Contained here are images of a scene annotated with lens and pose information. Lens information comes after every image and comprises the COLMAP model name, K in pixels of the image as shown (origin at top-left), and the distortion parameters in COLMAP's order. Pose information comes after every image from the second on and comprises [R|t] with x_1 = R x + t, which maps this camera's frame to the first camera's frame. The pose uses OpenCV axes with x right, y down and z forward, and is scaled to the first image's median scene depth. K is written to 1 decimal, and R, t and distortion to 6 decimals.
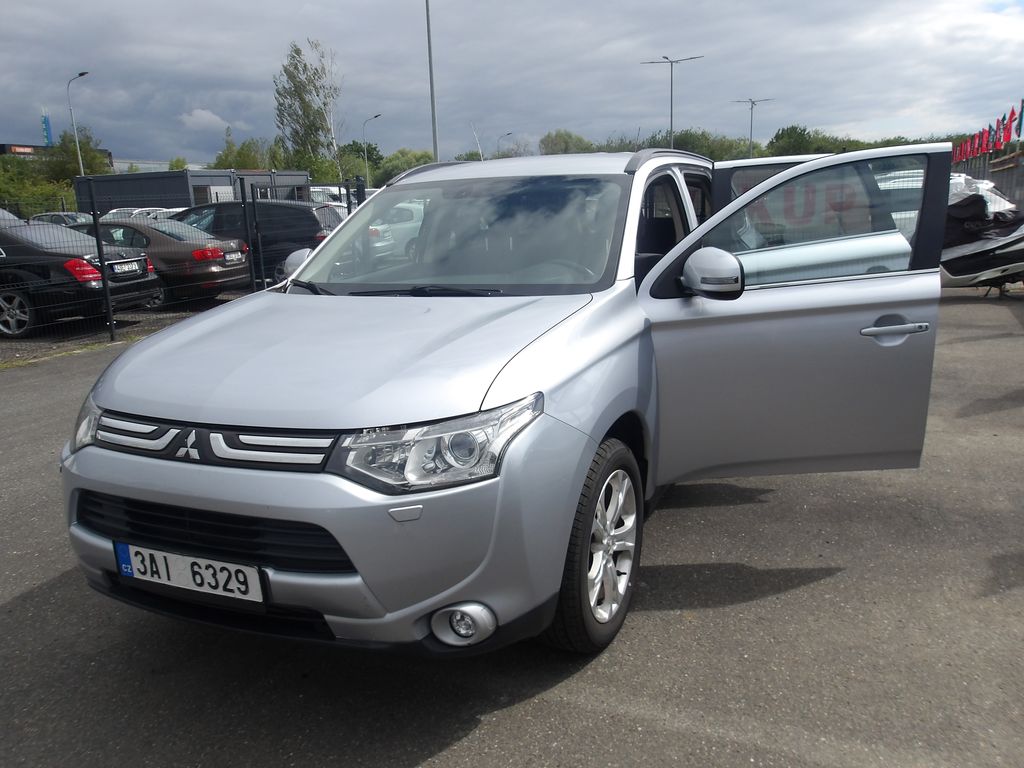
lens RADIAL K [[859.5, 0, 513.5], [0, 859.5, 384.8], [0, 0, 1]] dist [-0.046703, -0.019952]
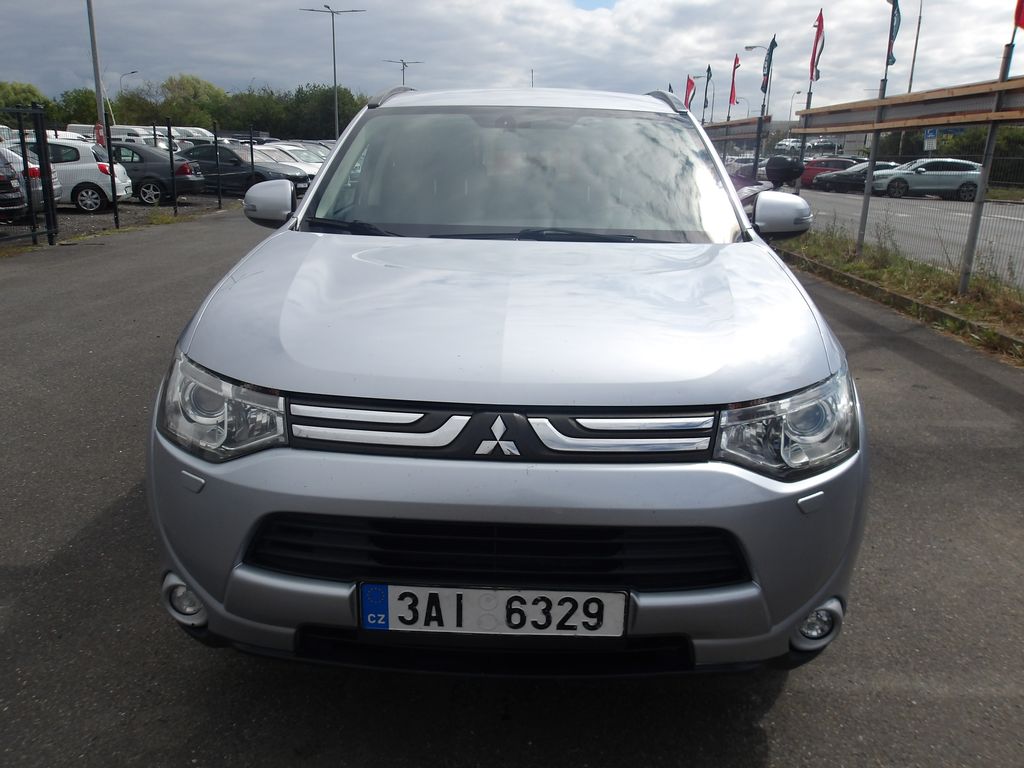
lens RADIAL K [[859.5, 0, 511.4], [0, 859.5, 382.4], [0, 0, 1]] dist [-0.046703, -0.019952]
pose [[0.925283, -0.040135, 0.377149, -0.644931], [0.022597, 0.998453, 0.050813, -0.011328], [-0.378605, -0.038493, 0.924758, 0.332861]]
